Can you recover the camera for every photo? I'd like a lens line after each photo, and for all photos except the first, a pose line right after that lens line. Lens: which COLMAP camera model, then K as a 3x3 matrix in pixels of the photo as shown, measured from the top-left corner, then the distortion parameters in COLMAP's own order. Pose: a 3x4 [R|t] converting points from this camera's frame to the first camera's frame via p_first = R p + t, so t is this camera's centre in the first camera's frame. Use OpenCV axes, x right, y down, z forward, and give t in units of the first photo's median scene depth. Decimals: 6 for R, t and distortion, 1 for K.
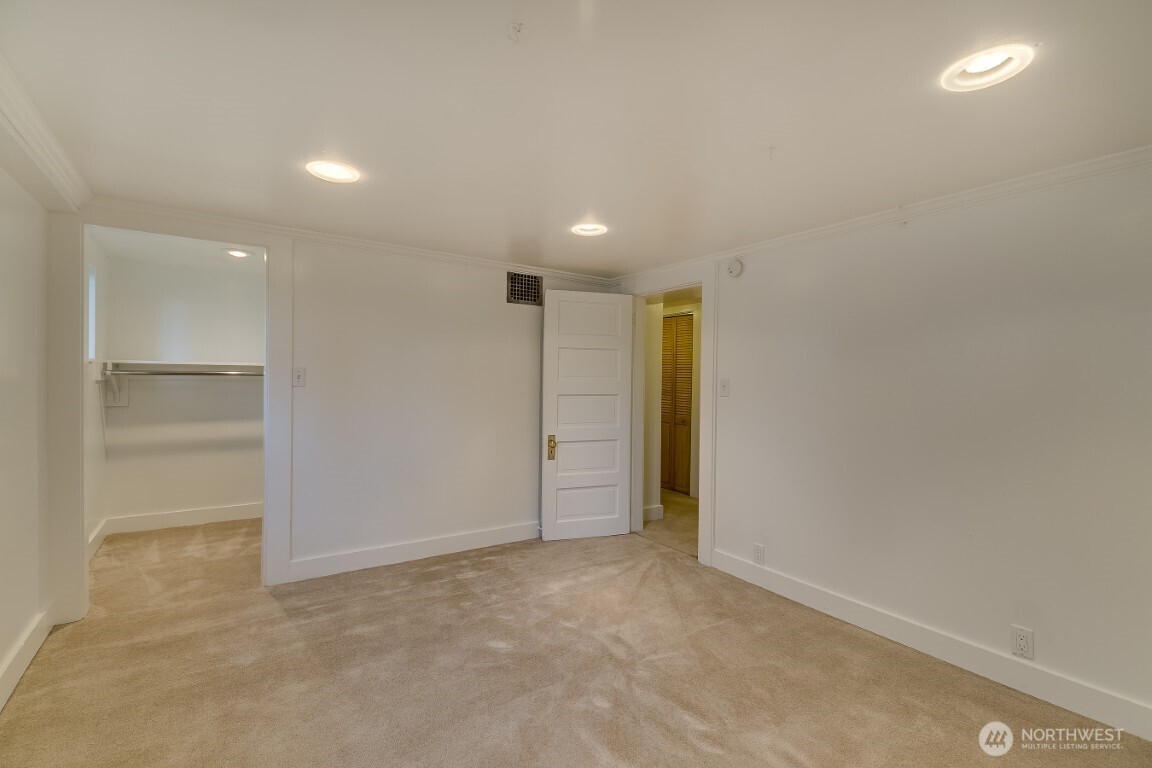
lens RADIAL K [[516.6, 0, 573.8], [0, 516.6, 377.8], [0, 0, 1]] dist [0.032131, -0.012168]
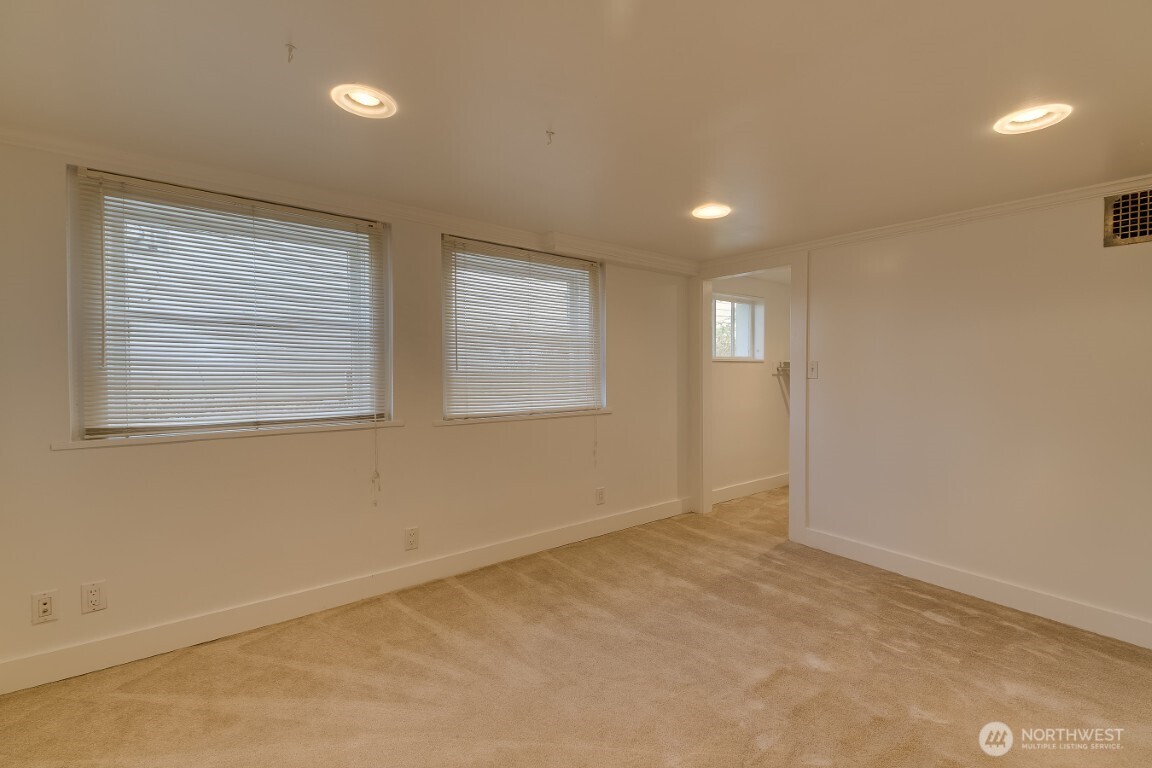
lens RADIAL K [[516.6, 0, 573.8], [0, 516.6, 377.8], [0, 0, 1]] dist [0.032131, -0.012168]
pose [[0.048740, 0.006422, -0.998791, 0.641091], [-0.003415, 0.999975, 0.006263, 0.011563], [0.998806, 0.003105, 0.048761, 0.456741]]
